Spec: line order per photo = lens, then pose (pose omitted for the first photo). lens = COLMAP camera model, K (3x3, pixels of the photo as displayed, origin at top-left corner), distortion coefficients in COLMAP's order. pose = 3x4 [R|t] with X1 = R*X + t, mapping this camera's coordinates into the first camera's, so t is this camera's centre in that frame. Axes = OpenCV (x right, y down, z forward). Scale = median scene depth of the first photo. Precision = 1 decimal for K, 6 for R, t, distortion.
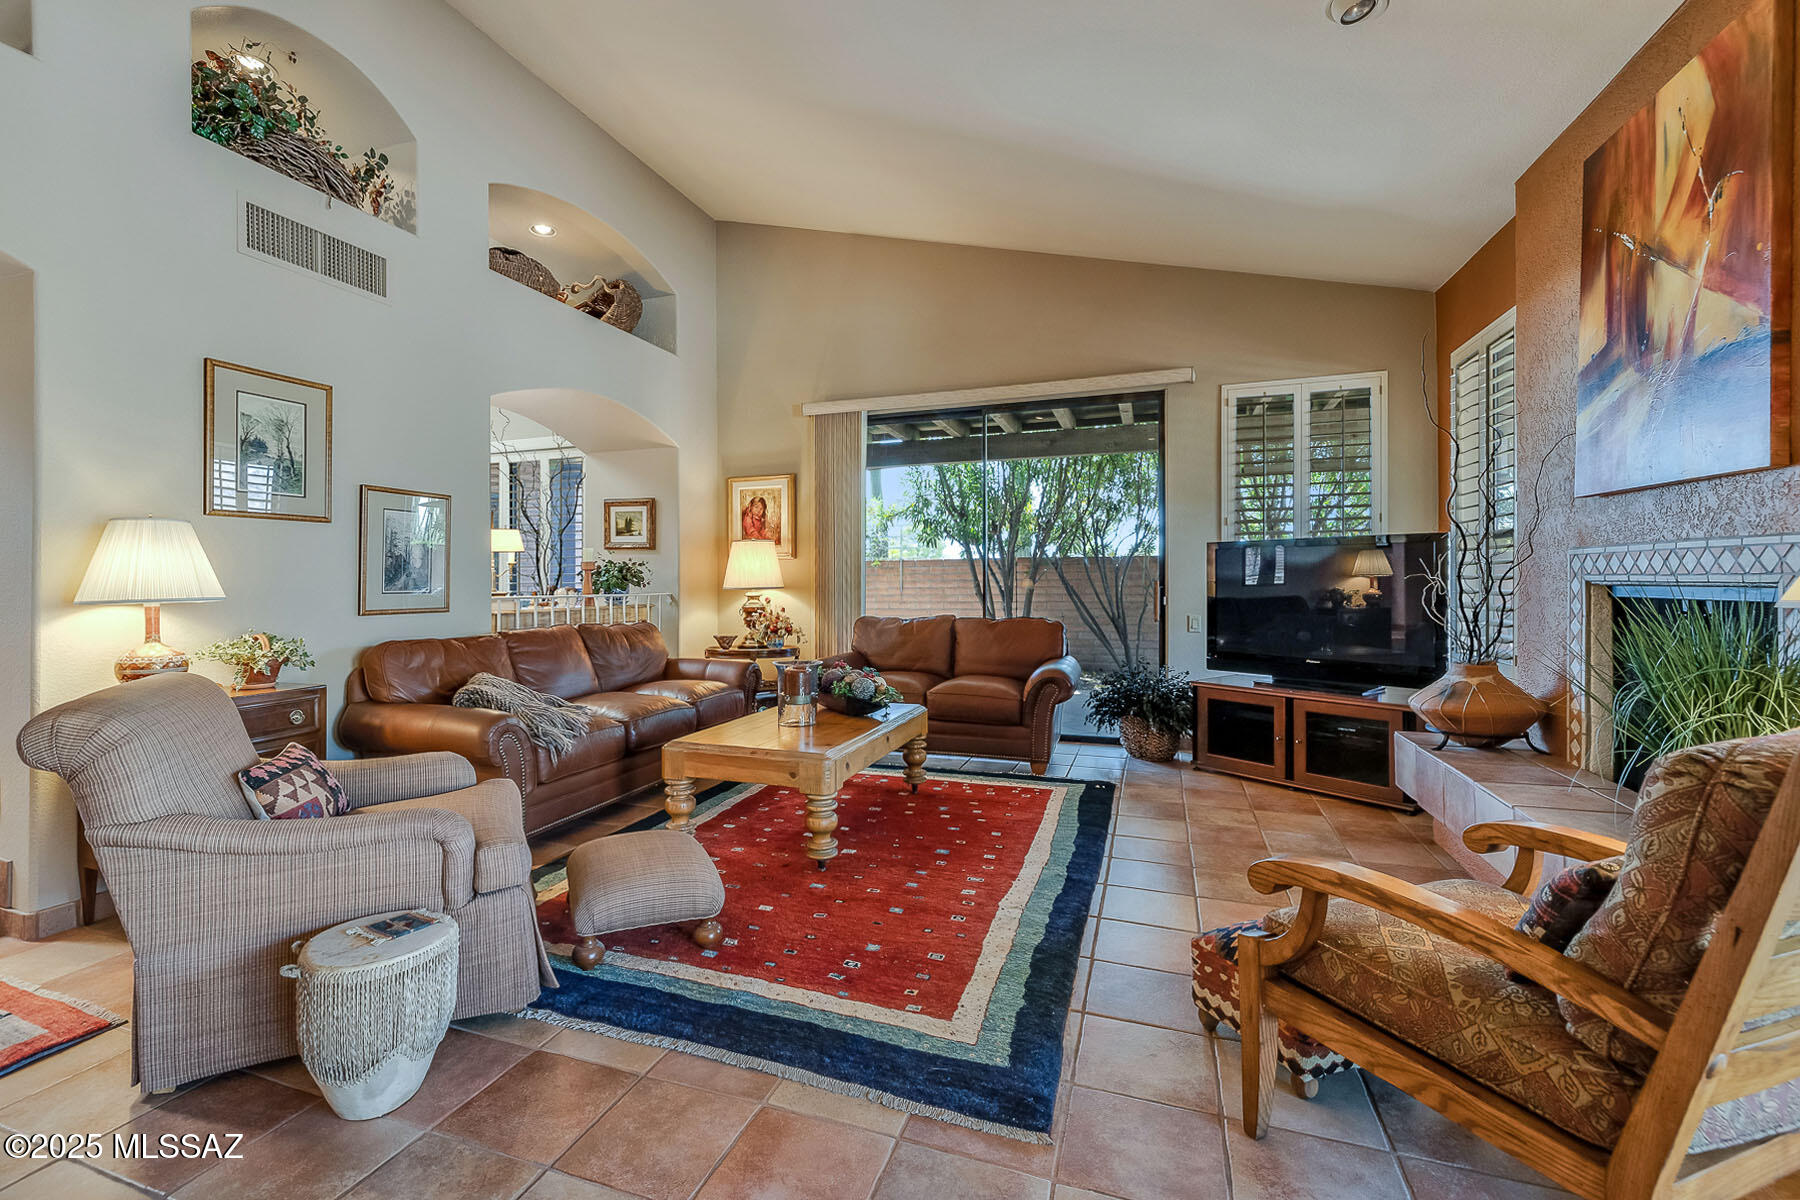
lens RADIAL K [[768.4, 0, 891.9], [0, 768.4, 581.3], [0, 0, 1]] dist [0.002190, -0.000553]
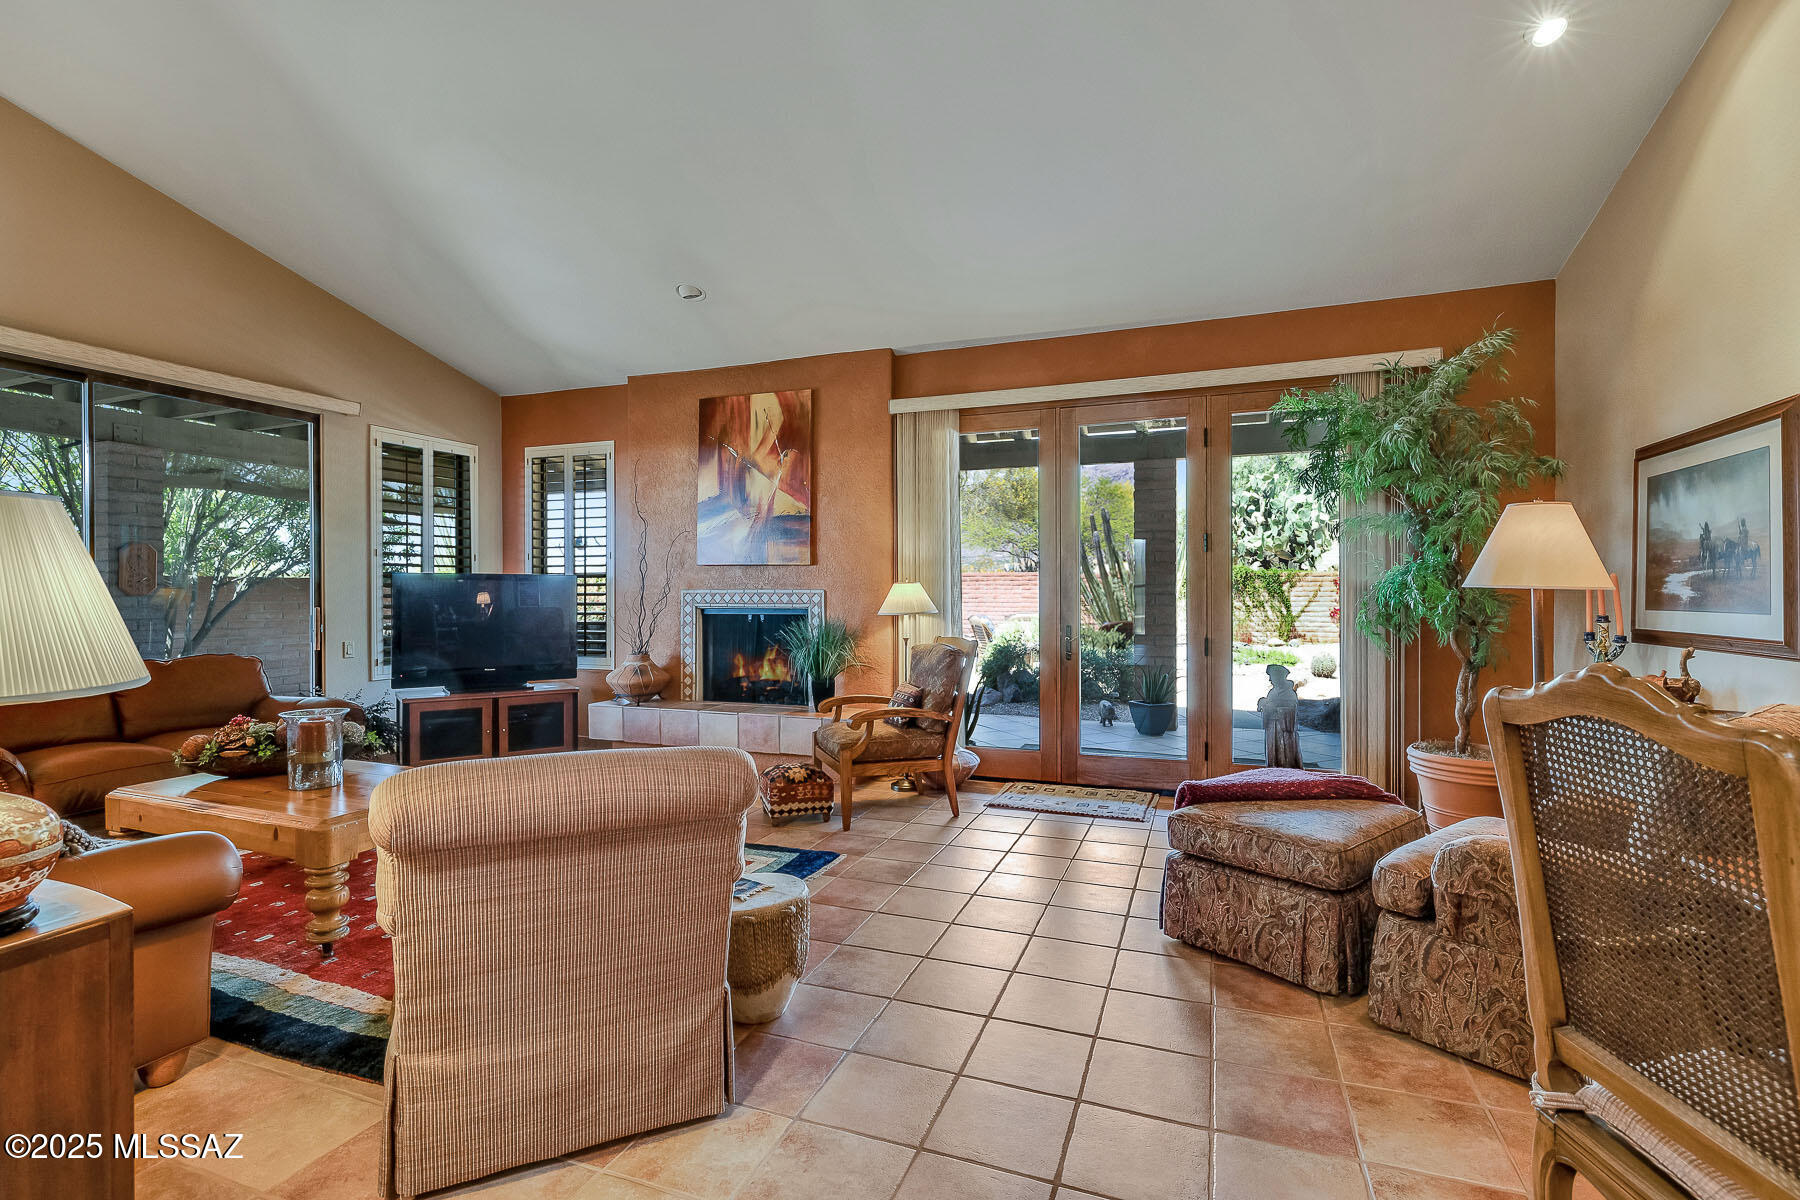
lens RADIAL K [[768.4, 0, 908.9], [0, 768.4, 601.0], [0, 0, 1]] dist [0.002190, -0.000553]
pose [[0.030716, -0.002577, 0.999525, -1.090957], [0.001988, 0.999995, 0.002517, -0.018608], [-0.999526, 0.001910, 0.030721, 0.387286]]
